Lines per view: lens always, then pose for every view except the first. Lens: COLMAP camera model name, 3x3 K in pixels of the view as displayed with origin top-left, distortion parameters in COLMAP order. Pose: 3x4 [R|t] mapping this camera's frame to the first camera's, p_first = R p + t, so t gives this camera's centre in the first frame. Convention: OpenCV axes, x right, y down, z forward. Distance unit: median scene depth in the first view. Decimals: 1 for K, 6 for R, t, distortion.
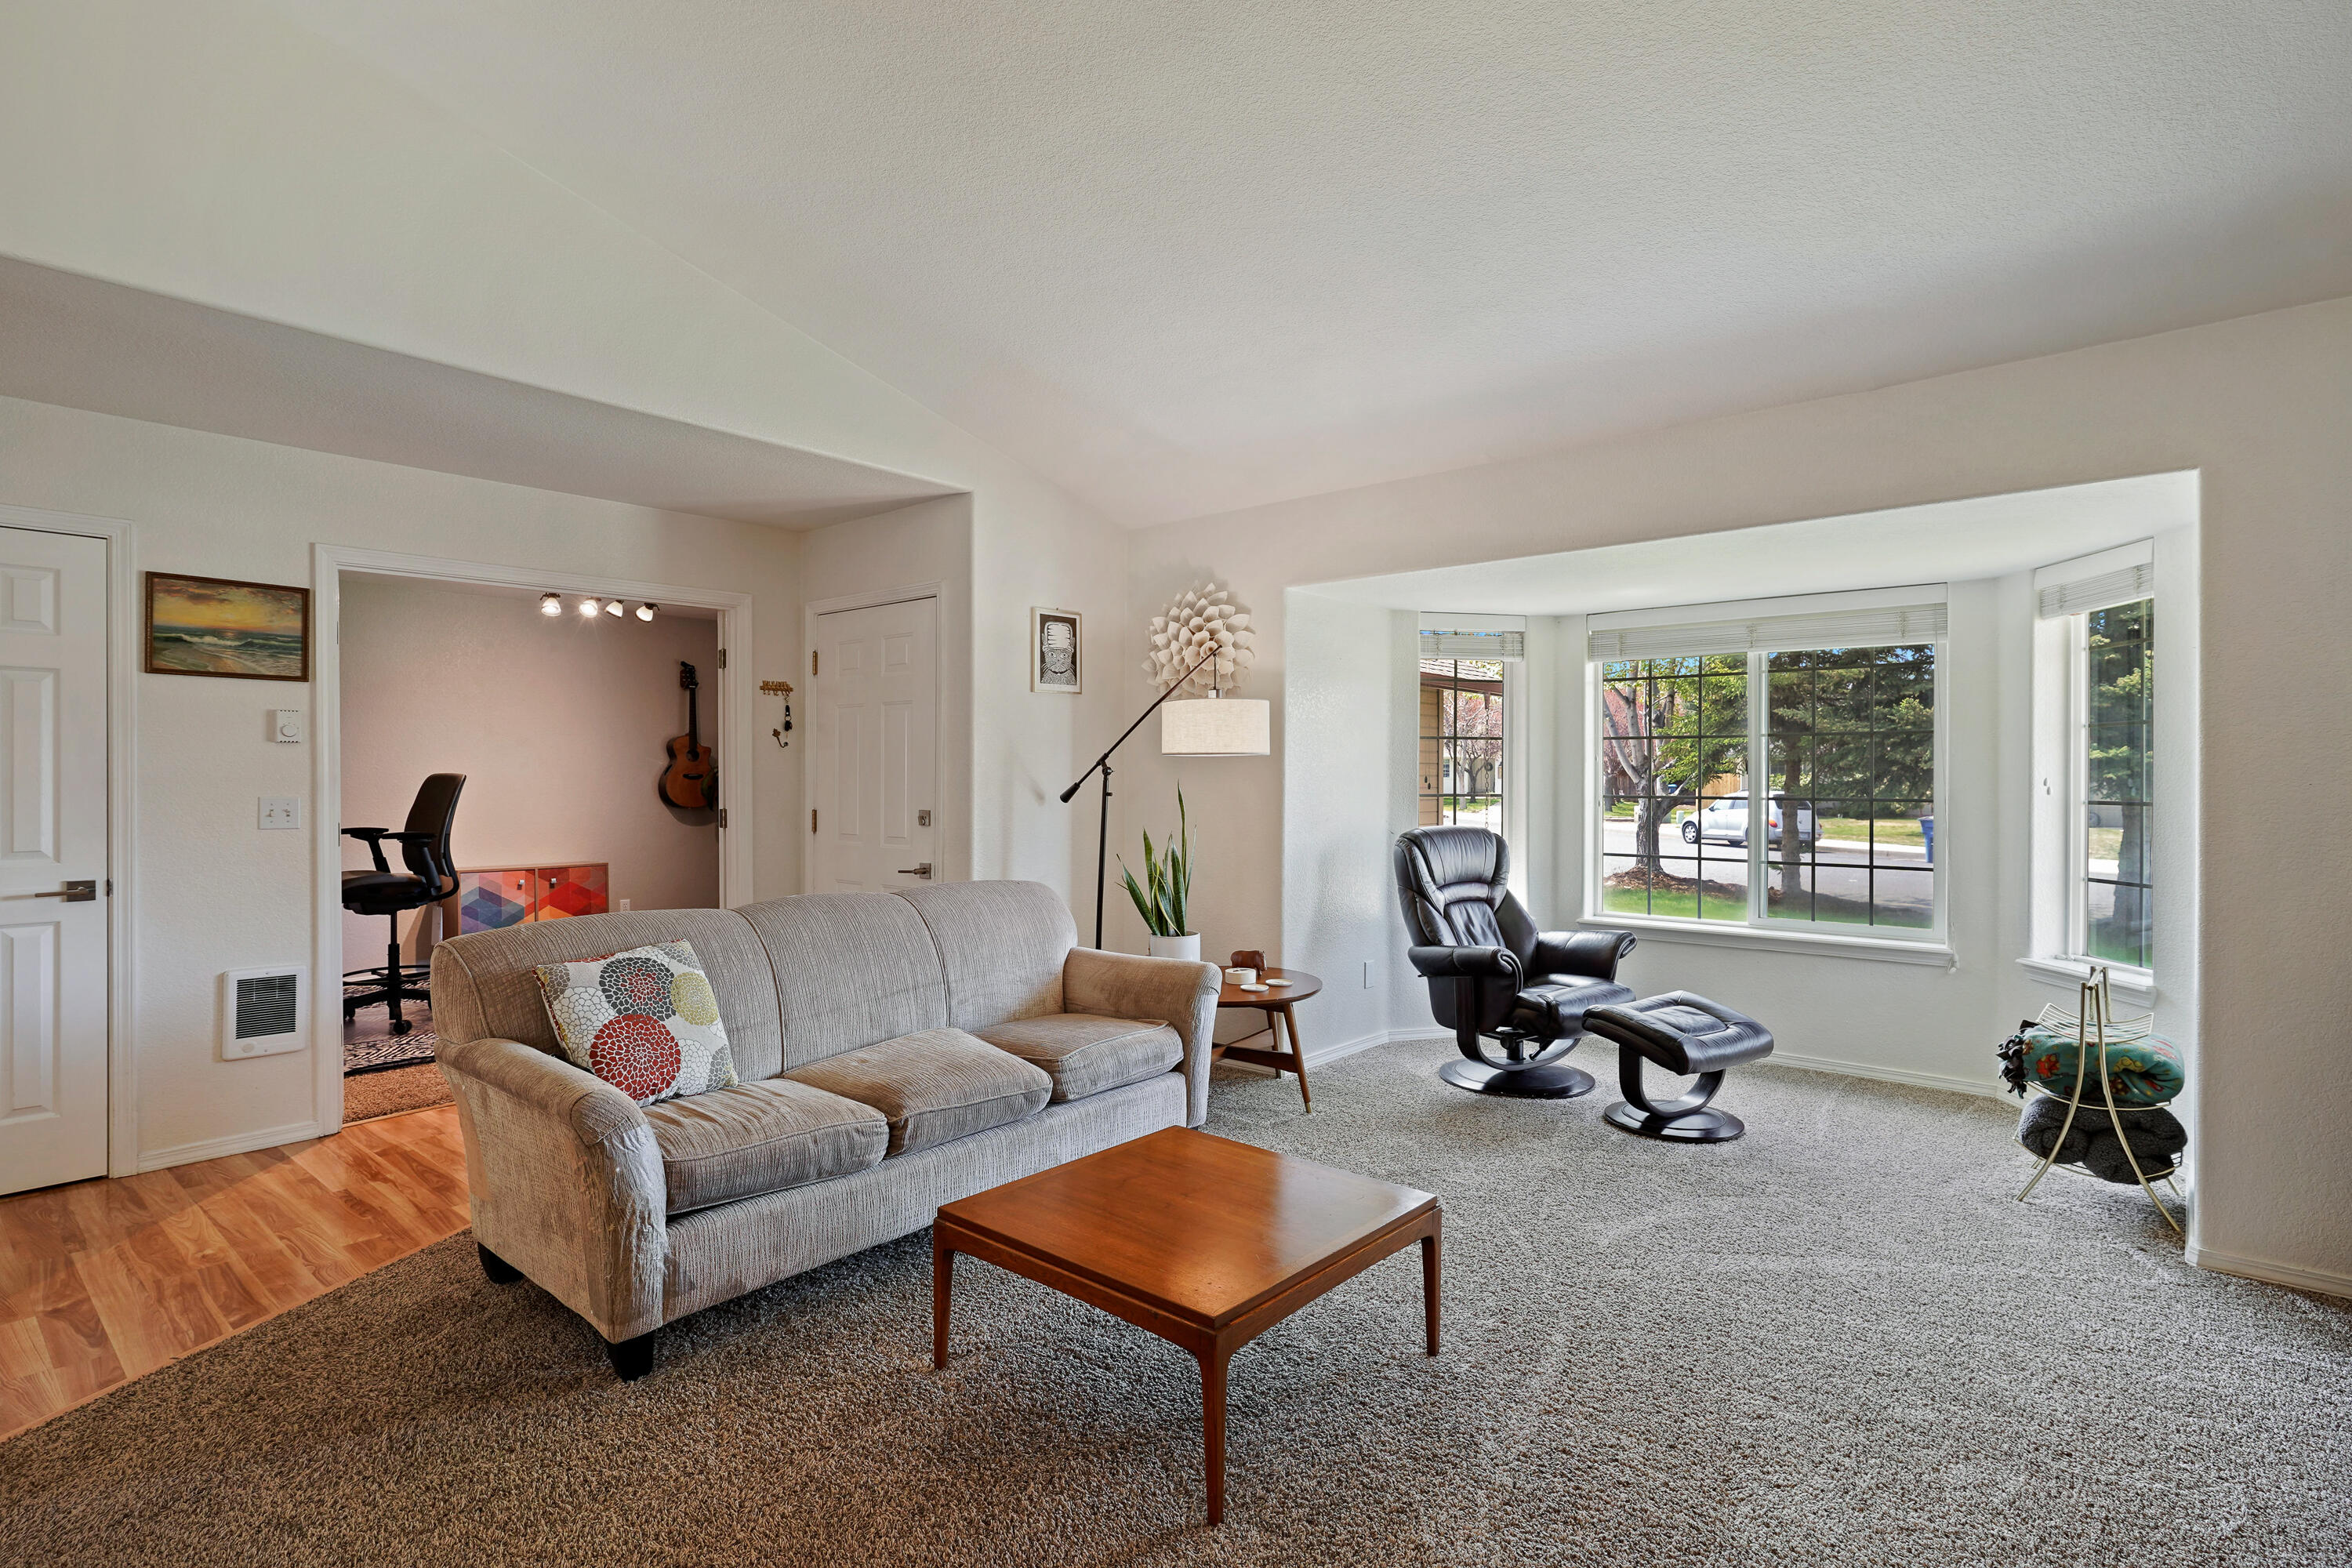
lens RADIAL K [[1147.1, 0, 1177.6], [0, 1147.1, 780.4], [0, 0, 1]] dist [-0.011136, 0.009168]
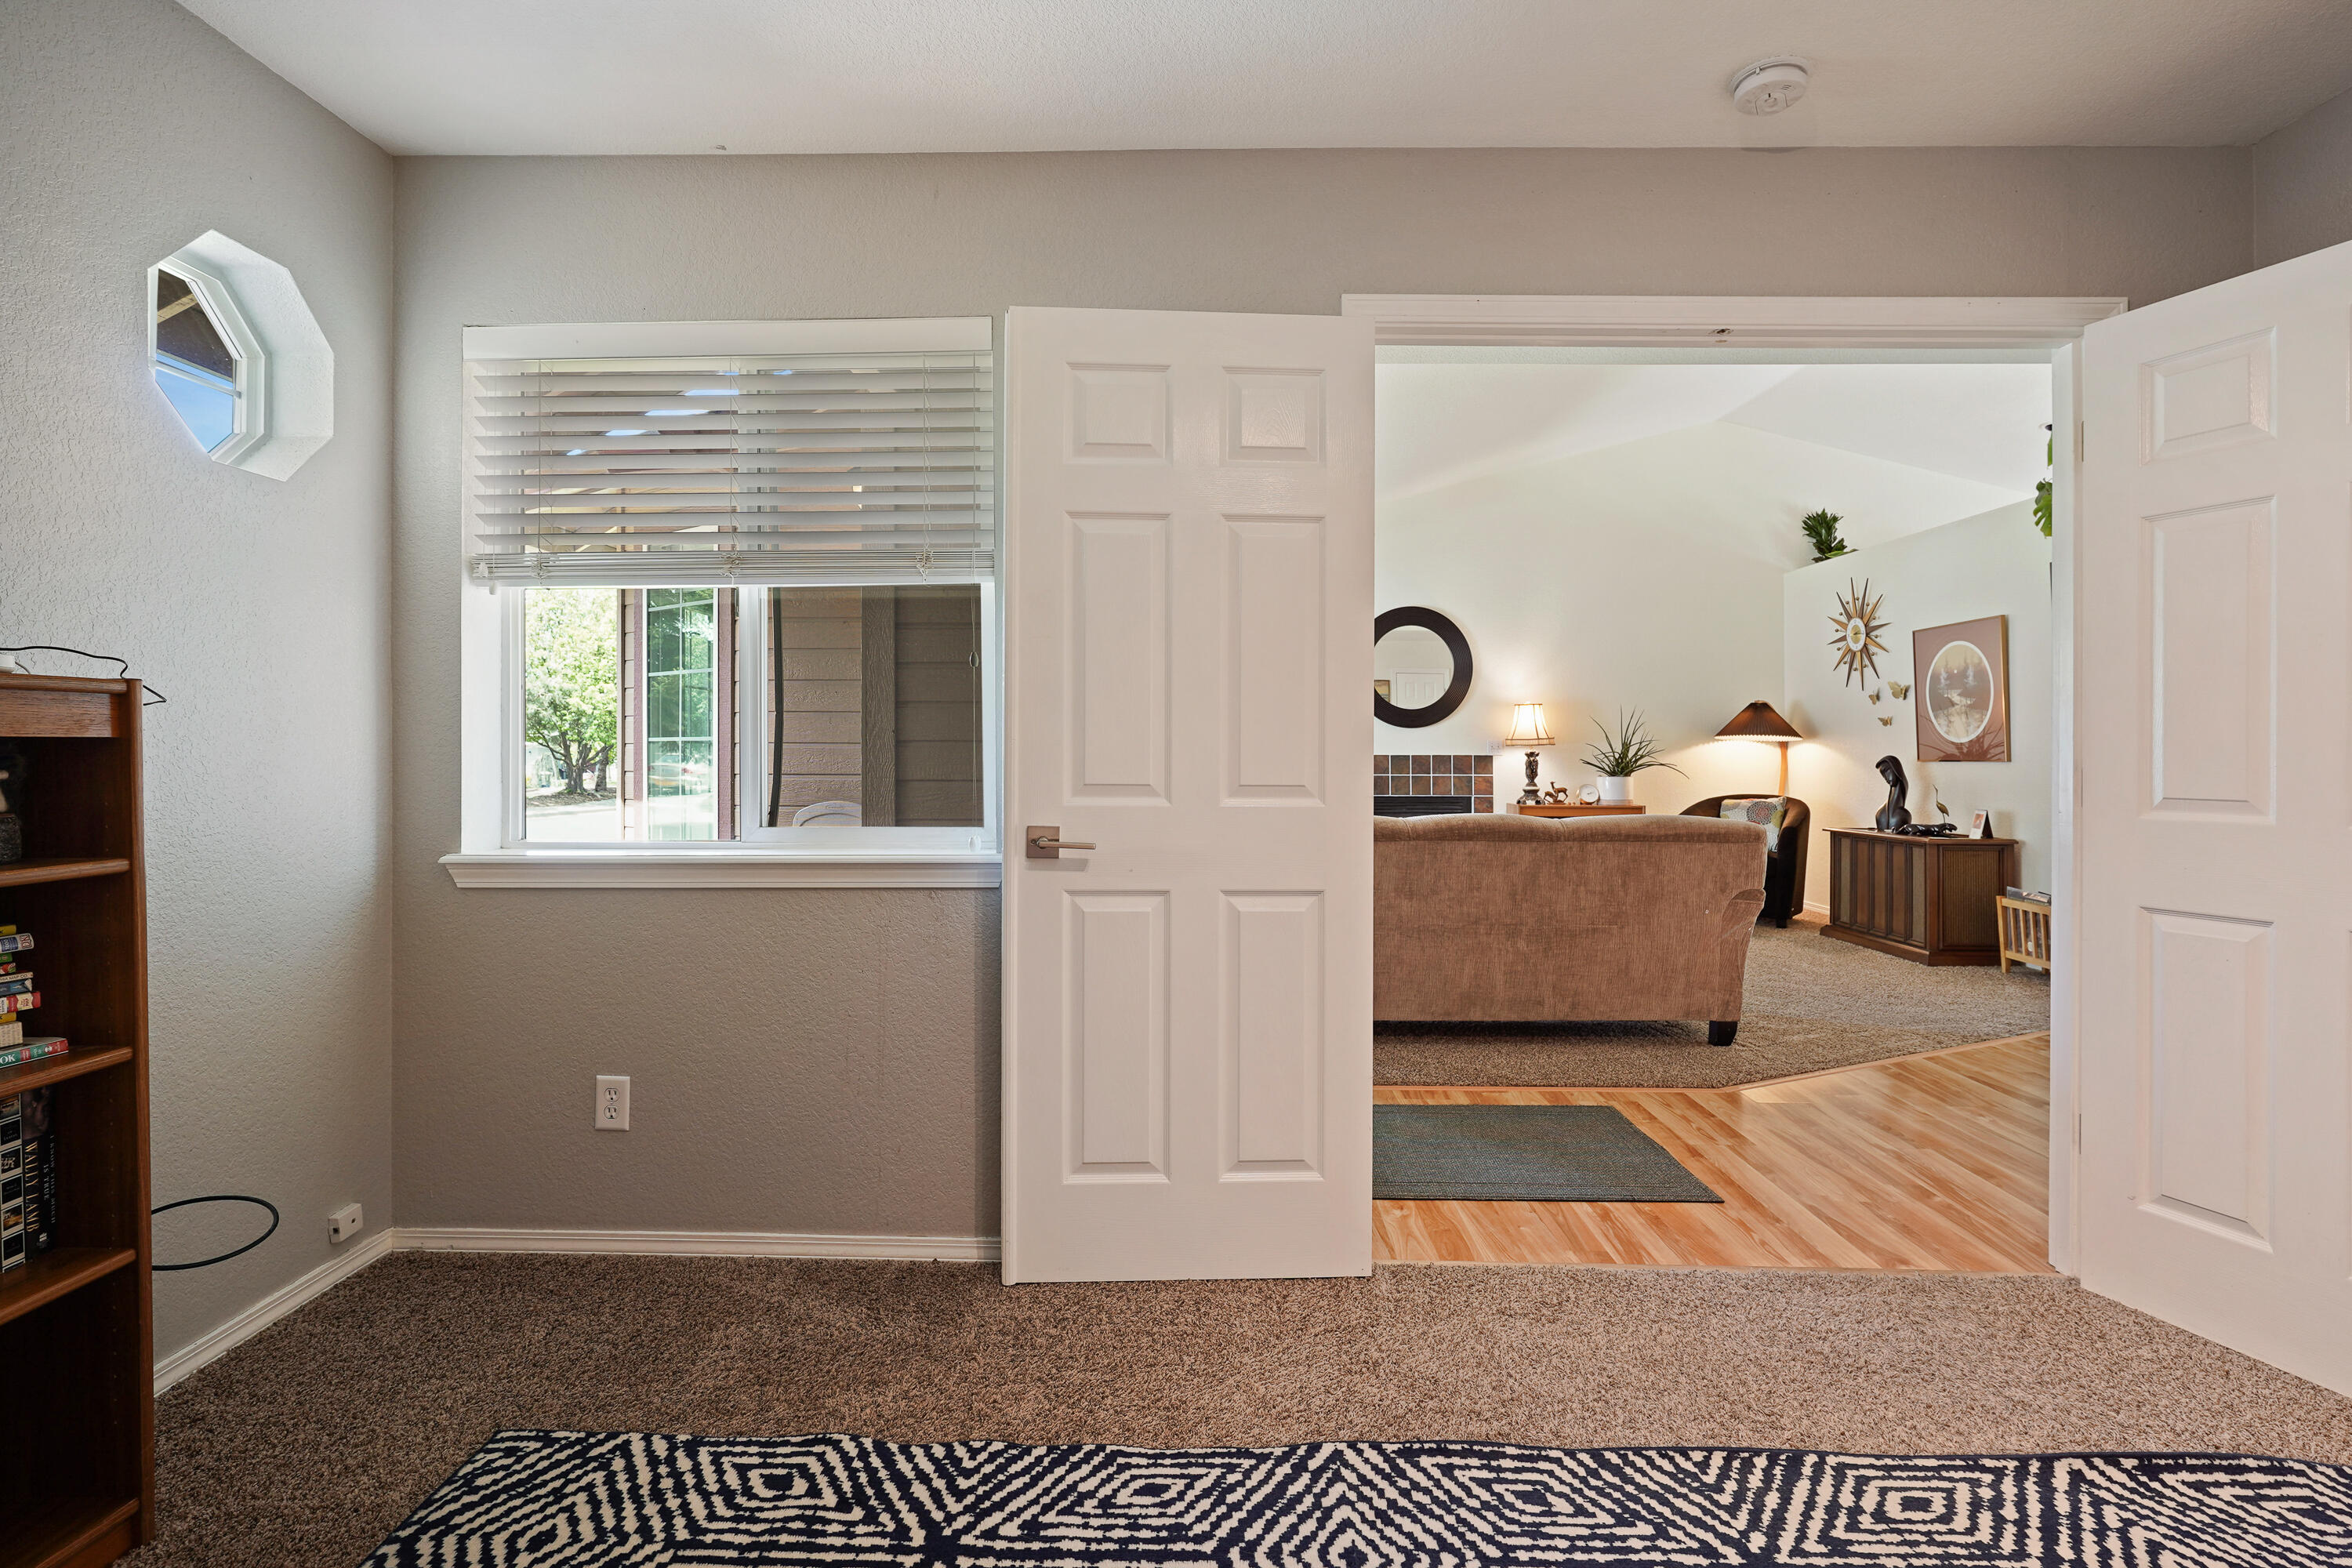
lens RADIAL K [[1144.9, 0, 1173.2], [0, 1144.9, 746.0], [0, 0, 1]] dist [-0.000237, -0.000009]
pose [[-0.628194, 0.003497, 0.778049, -1.042234], [-0.001086, 0.999985, -0.005372, 0.037050], [-0.778056, -0.004220, -0.628180, 1.998618]]
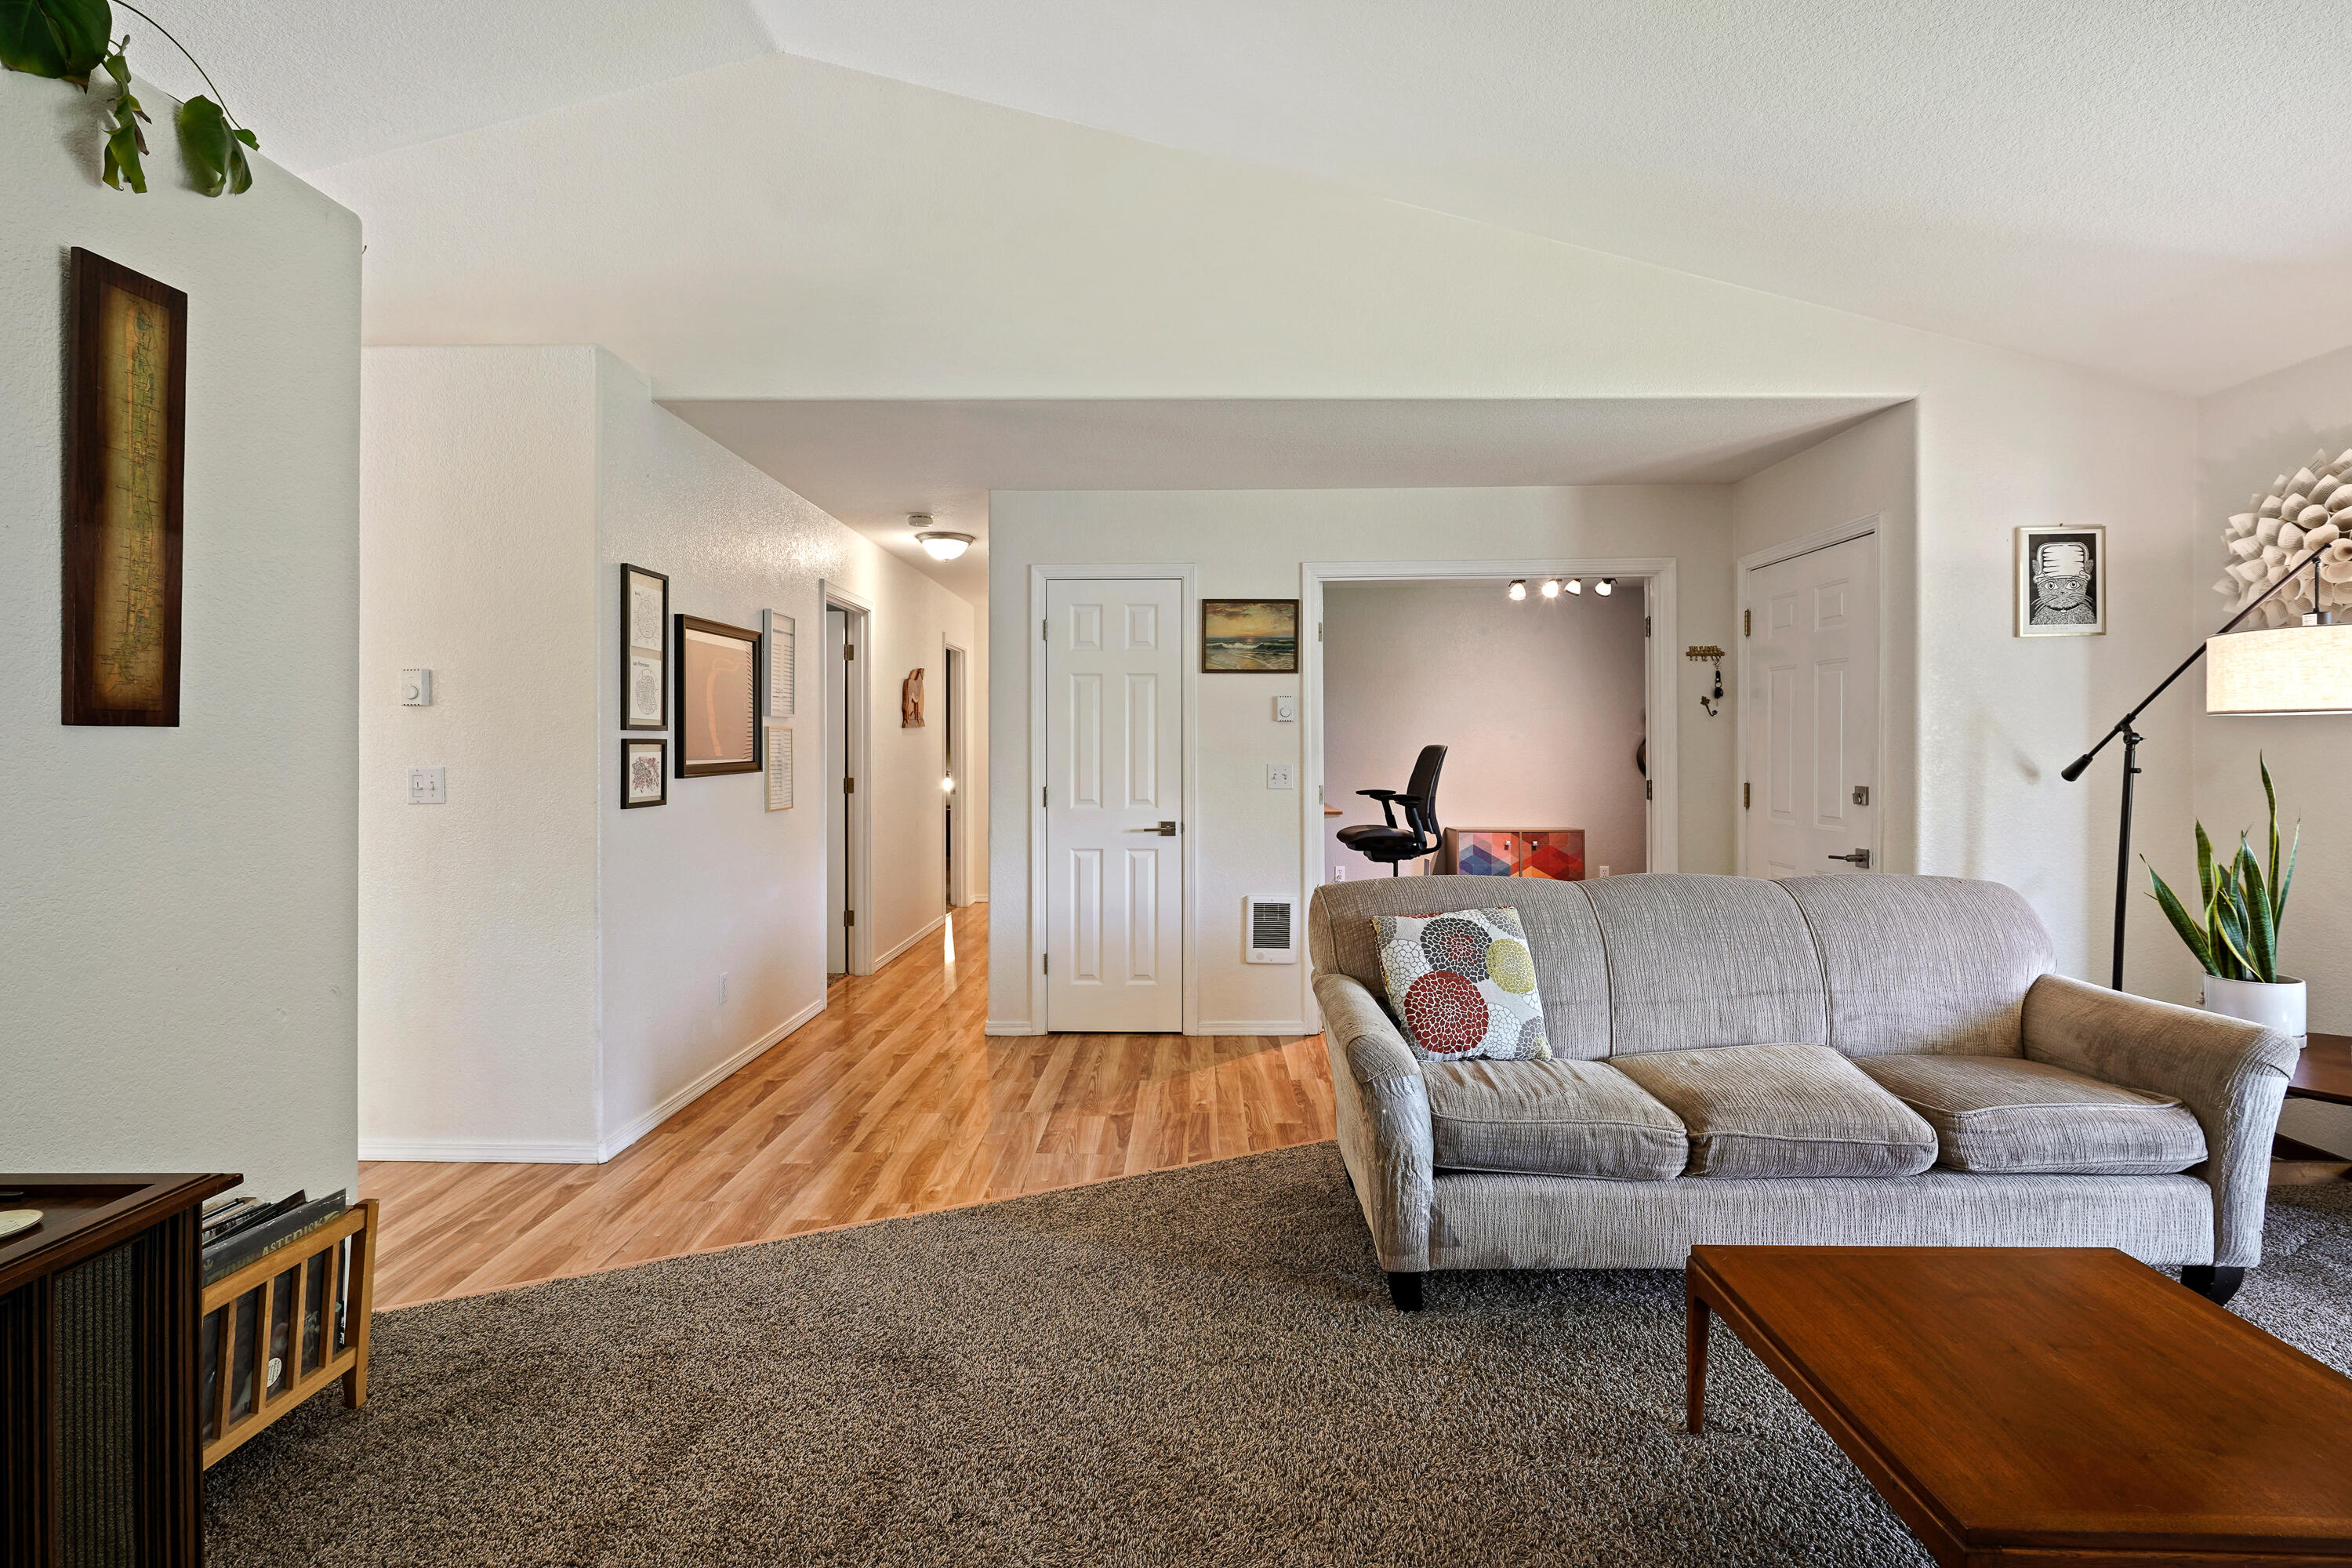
lens RADIAL K [[1139.3, 0, 1179.4], [0, 1139.3, 748.5], [0, 0, 1]] dist [-0.014229, 0.009107]
pose [[0.639913, -0.001277, -0.768446, 0.136830], [-0.000287, 0.999998, -0.001901, -0.000424], [0.768447, 0.001437, 0.639911, 0.103806]]
